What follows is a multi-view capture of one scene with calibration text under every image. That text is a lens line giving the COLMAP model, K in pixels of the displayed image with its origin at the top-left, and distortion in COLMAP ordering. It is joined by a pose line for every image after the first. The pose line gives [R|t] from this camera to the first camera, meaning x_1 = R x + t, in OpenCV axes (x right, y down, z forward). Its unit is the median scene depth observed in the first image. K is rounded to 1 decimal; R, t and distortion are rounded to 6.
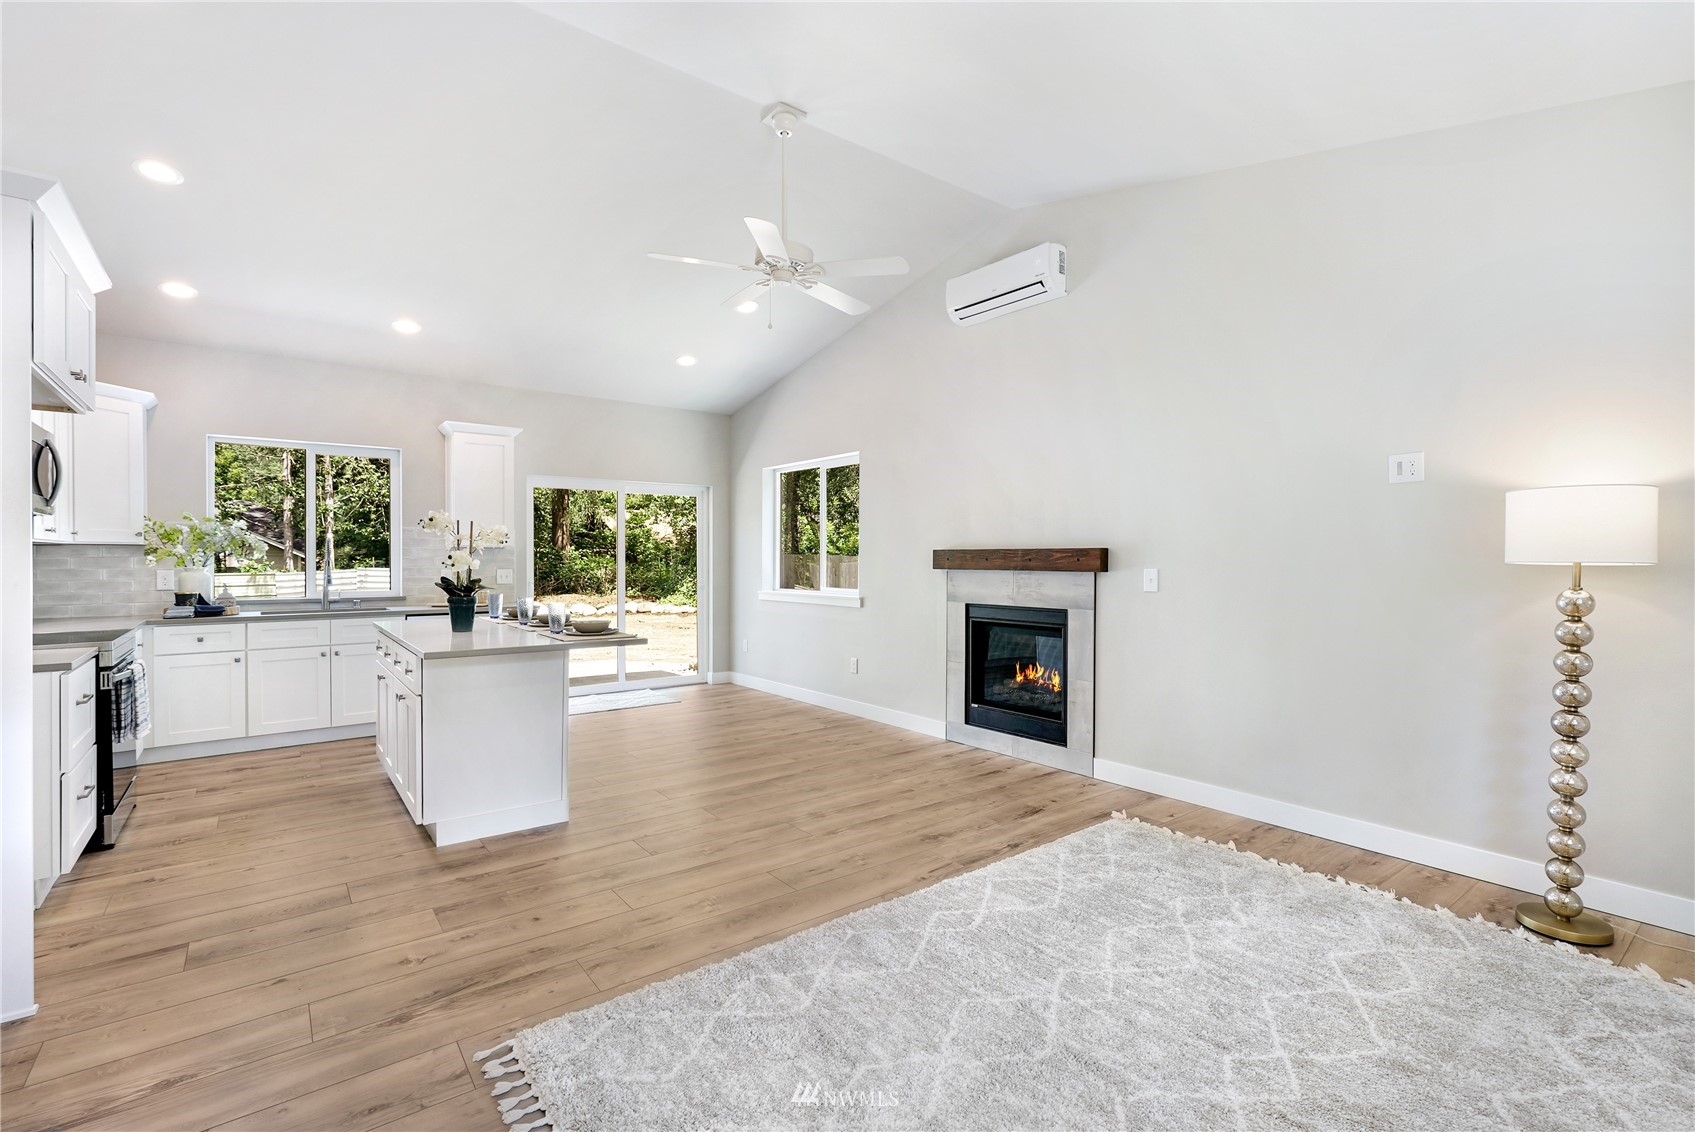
lens RADIAL K [[779.4, 0, 818.6], [0, 779.4, 561.8], [0, 0, 1]] dist [-0.001188, 0.001931]
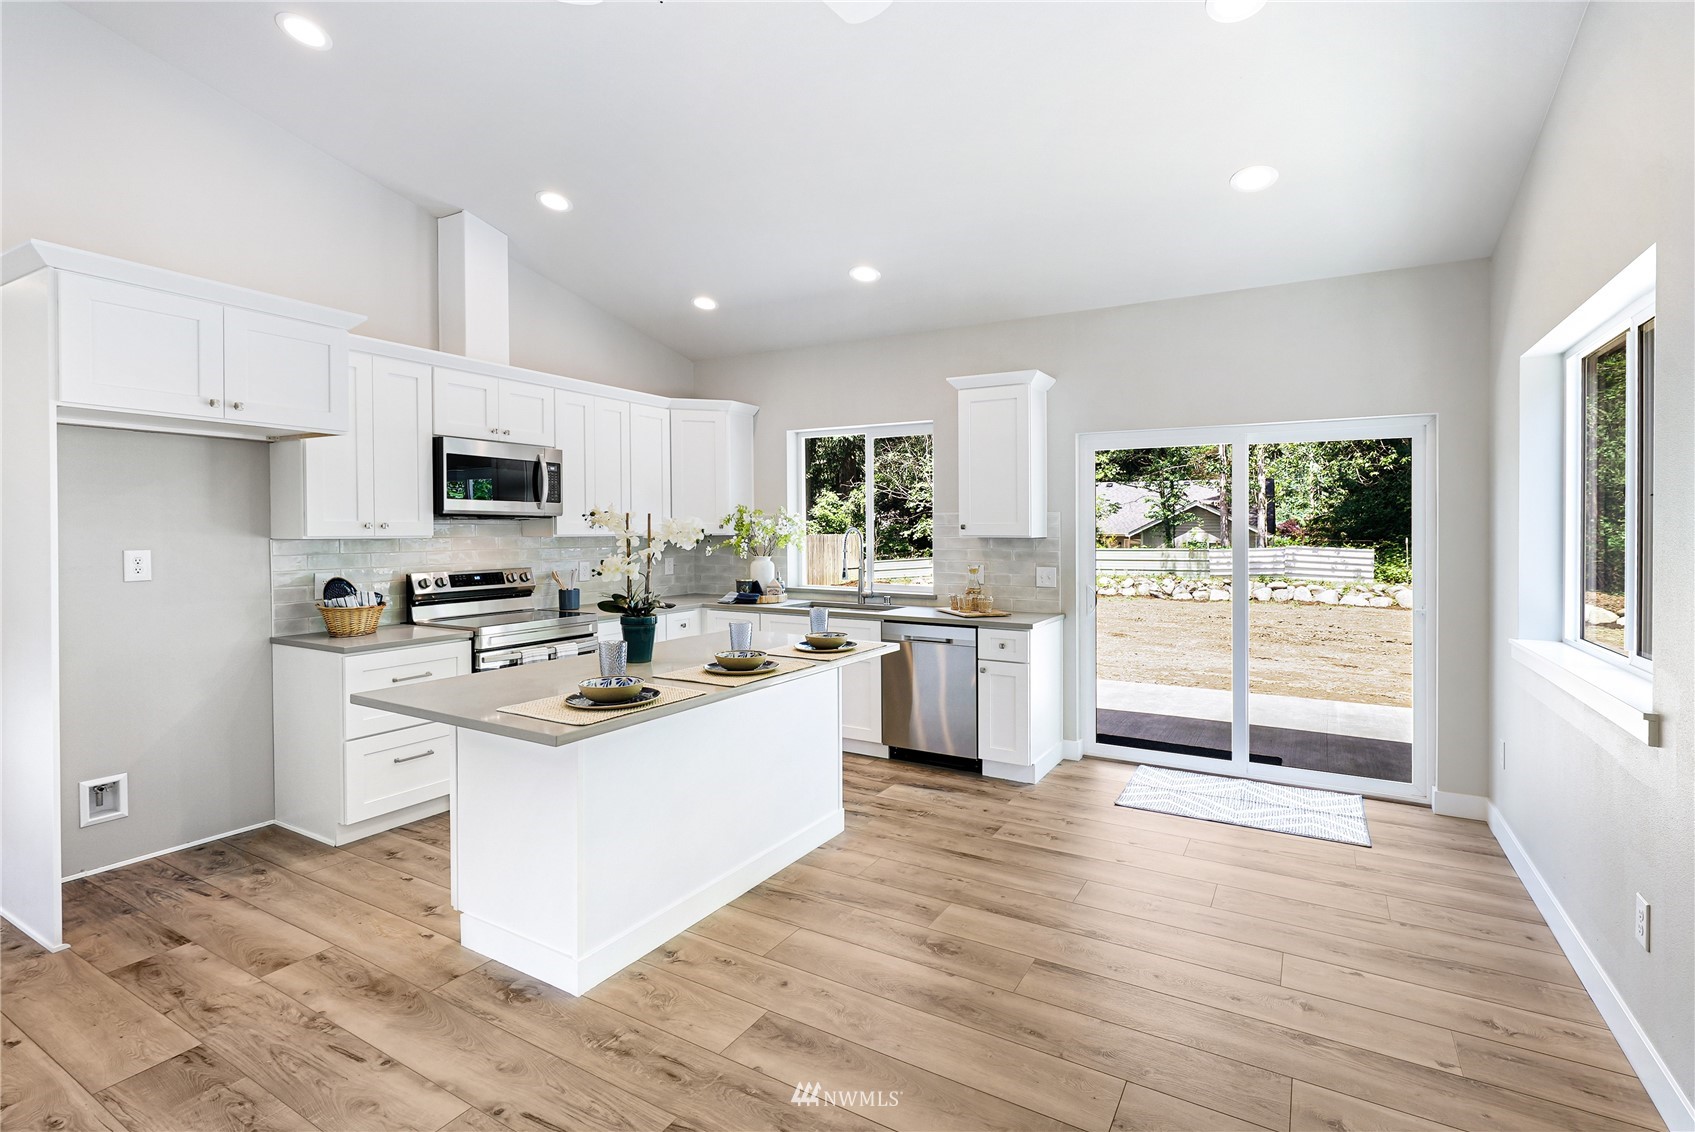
lens RADIAL K [[779.4, 0, 866.6], [0, 779.4, 549.1], [0, 0, 1]] dist [-0.001188, 0.001931]
pose [[0.419684, 0.023895, -0.907356, 0.245829], [-0.006528, 0.999707, 0.023308, -0.029999], [0.907647, -0.003859, 0.419717, 0.700018]]
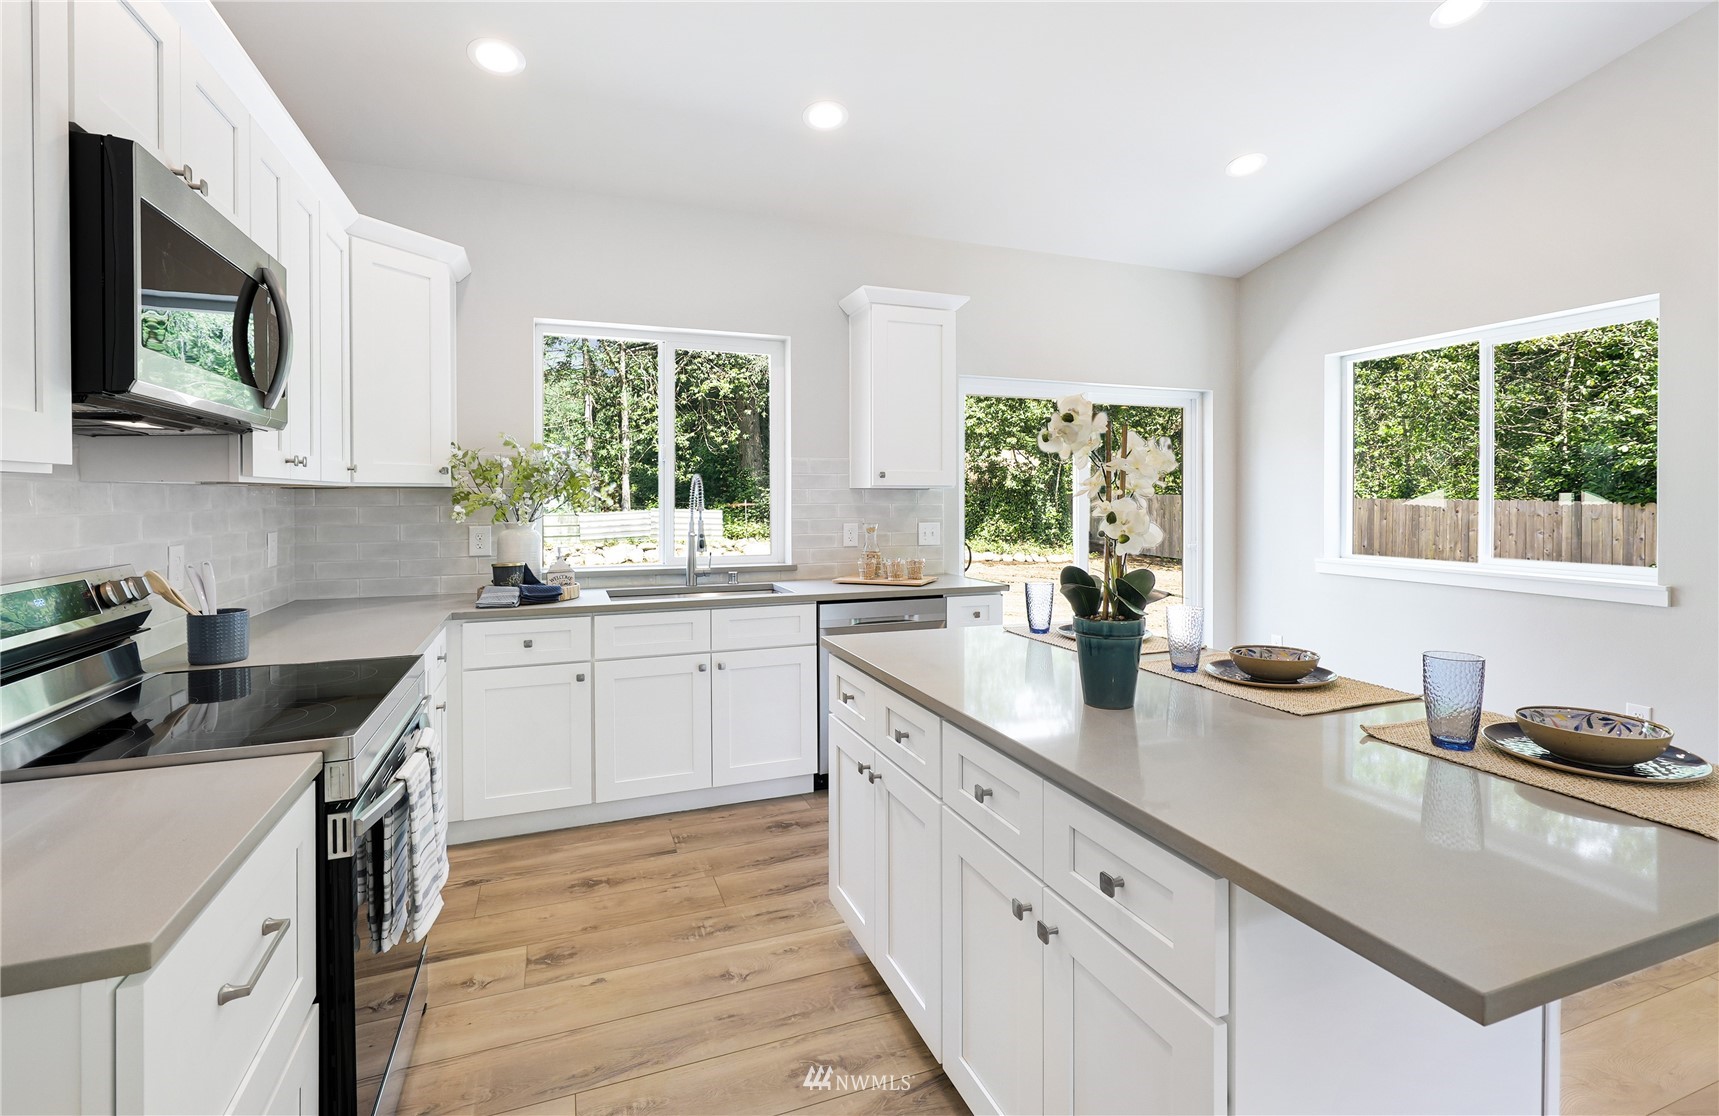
lens RADIAL K [[792.3, 0, 856.4], [0, 792.3, 504.1], [0, 0, 1]] dist [-0.007183, 0.000045]
pose [[0.965272, 0.001264, -0.261244, -0.375985], [-0.000029, 0.999989, 0.004734, -0.011133], [0.261247, -0.004562, 0.965261, 0.460930]]
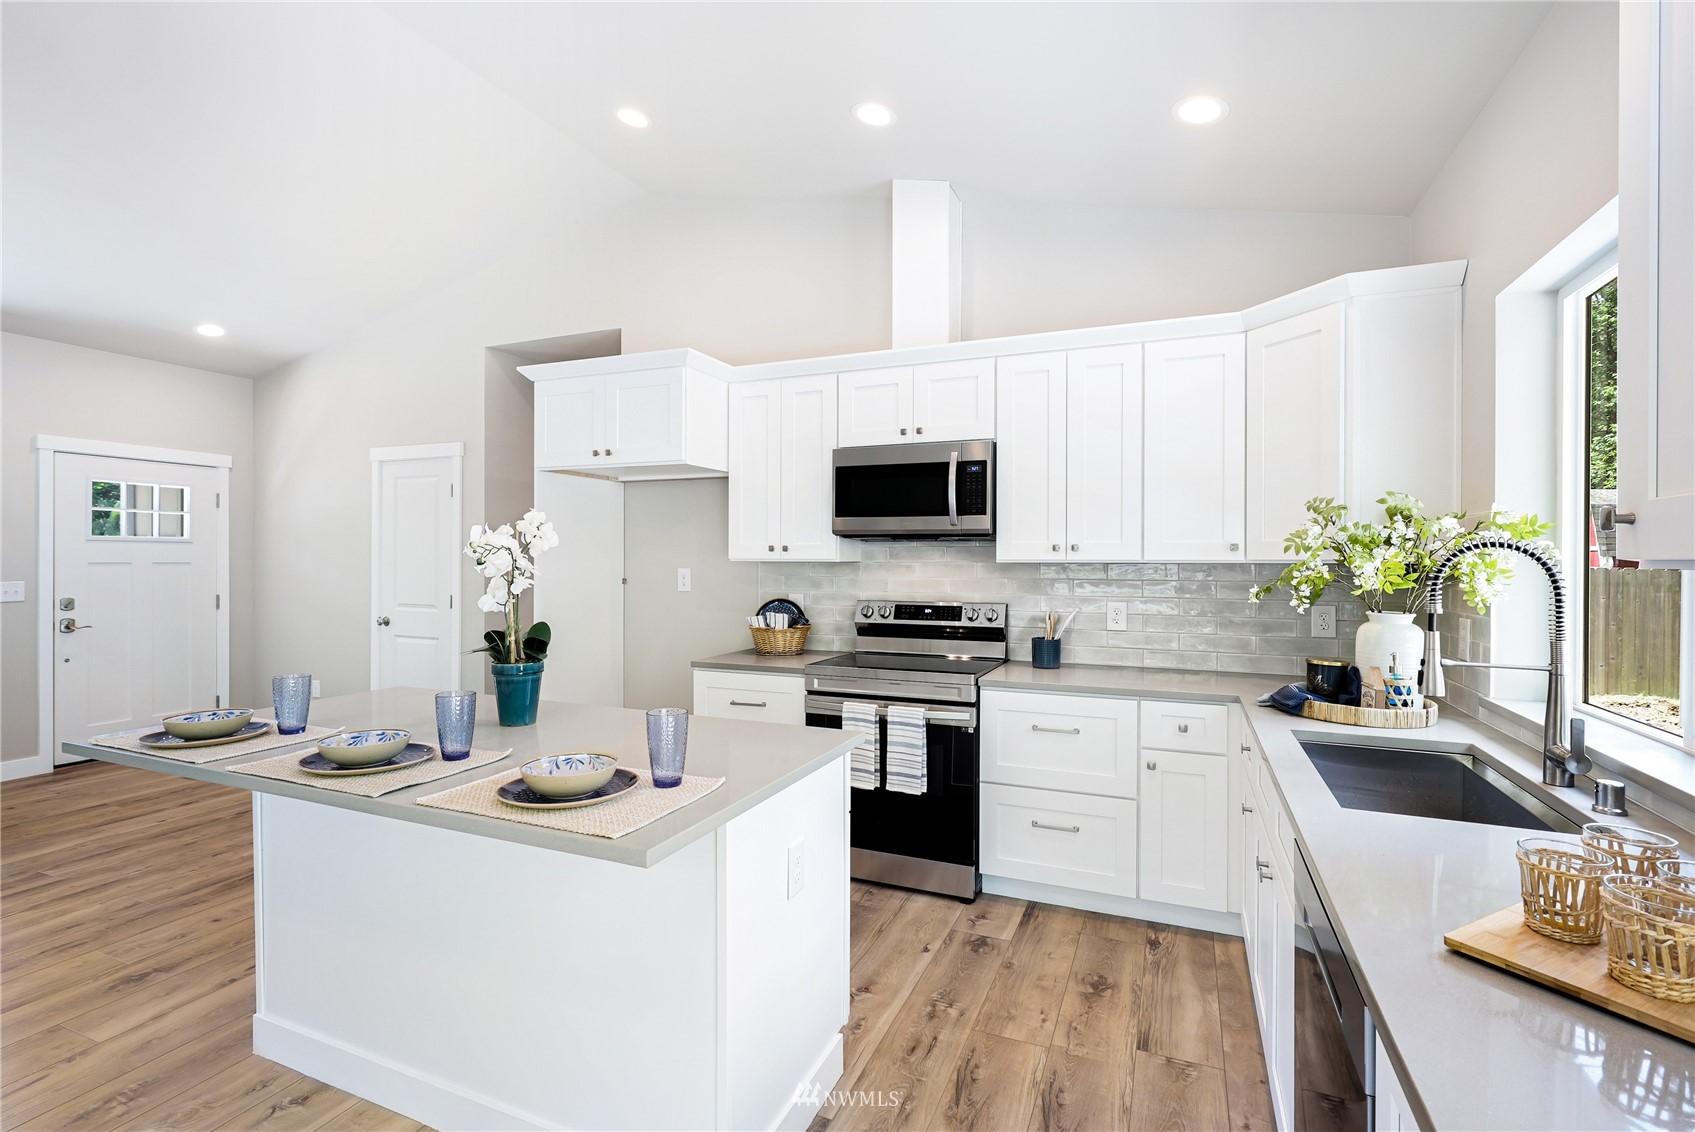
lens RADIAL K [[779.4, 0, 847.9], [0, 779.4, 563.3], [0, 0, 1]] dist [-0.001188, 0.001931]
pose [[-0.852073, 0.000751, -0.523423, -0.290666], [-0.005774, 0.999925, 0.010833, -0.026758], [0.523392, 0.012253, -0.852004, 1.265431]]
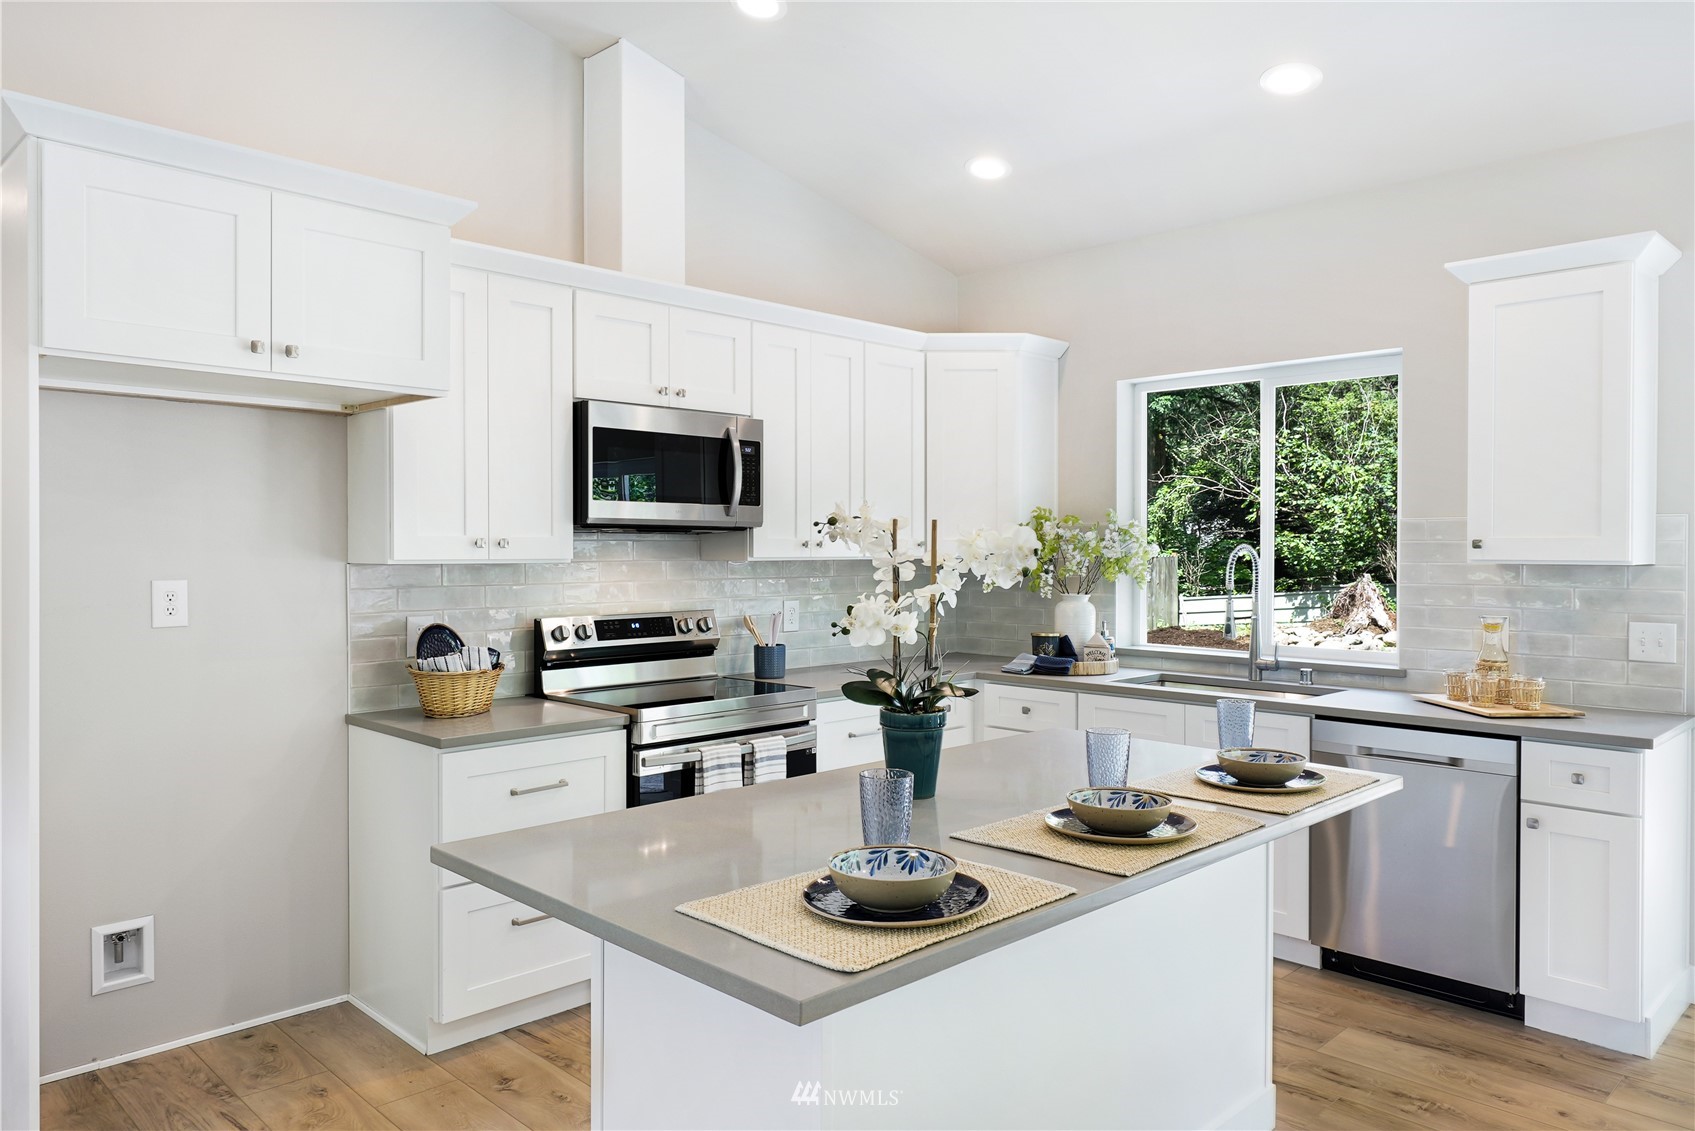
lens RADIAL K [[1132.8, 0, 860.9], [0, 1132.8, 562.6], [0, 0, 1]] dist [0.006052, -0.007224]
pose [[0.168665, 0.013184, -0.985585, 0.088093], [-0.006771, 0.999902, 0.012217, -0.030094], [0.985650, 0.004613, 0.168738, 0.692130]]
